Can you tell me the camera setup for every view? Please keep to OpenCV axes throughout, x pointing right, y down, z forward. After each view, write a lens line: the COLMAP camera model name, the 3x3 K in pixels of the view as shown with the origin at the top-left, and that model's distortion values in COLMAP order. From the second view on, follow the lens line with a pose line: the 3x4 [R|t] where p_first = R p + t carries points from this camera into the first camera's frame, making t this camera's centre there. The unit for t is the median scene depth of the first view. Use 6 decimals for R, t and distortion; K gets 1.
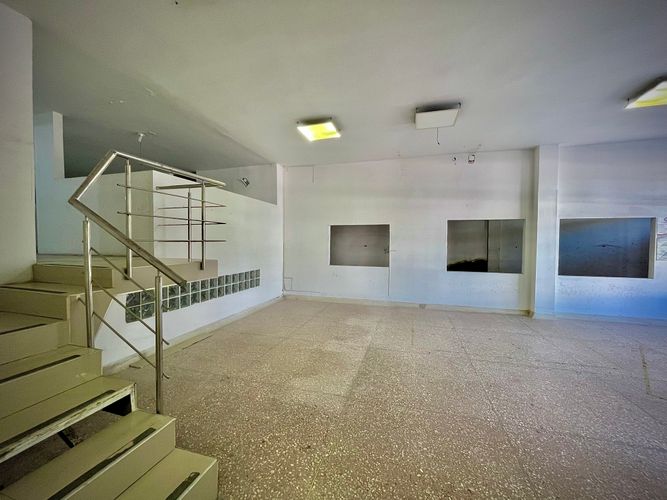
lens RADIAL K [[270.4, 0, 334.2], [0, 270.4, 249.3], [0, 0, 1]] dist [-0.002565, -0.000240]
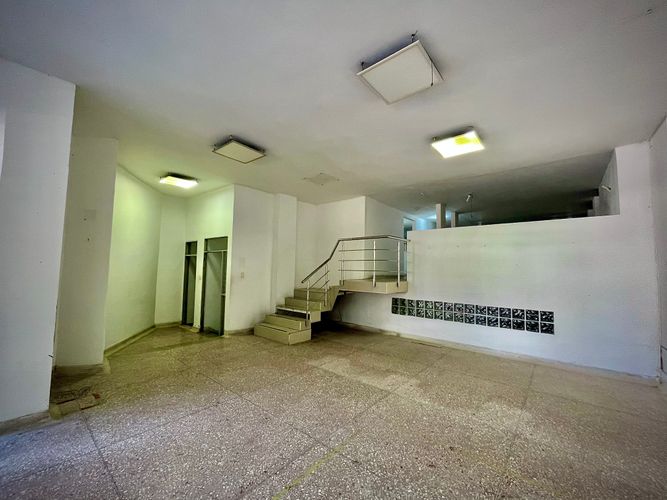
lens RADIAL K [[270.4, 0, 334.7], [0, 270.4, 251.4], [0, 0, 1]] dist [-0.002565, -0.000240]
pose [[-0.402169, -0.075262, -0.912467, 1.046494], [-0.040367, 0.997104, -0.064451, -0.031491], [0.914675, 0.010913, -0.404042, 1.192622]]
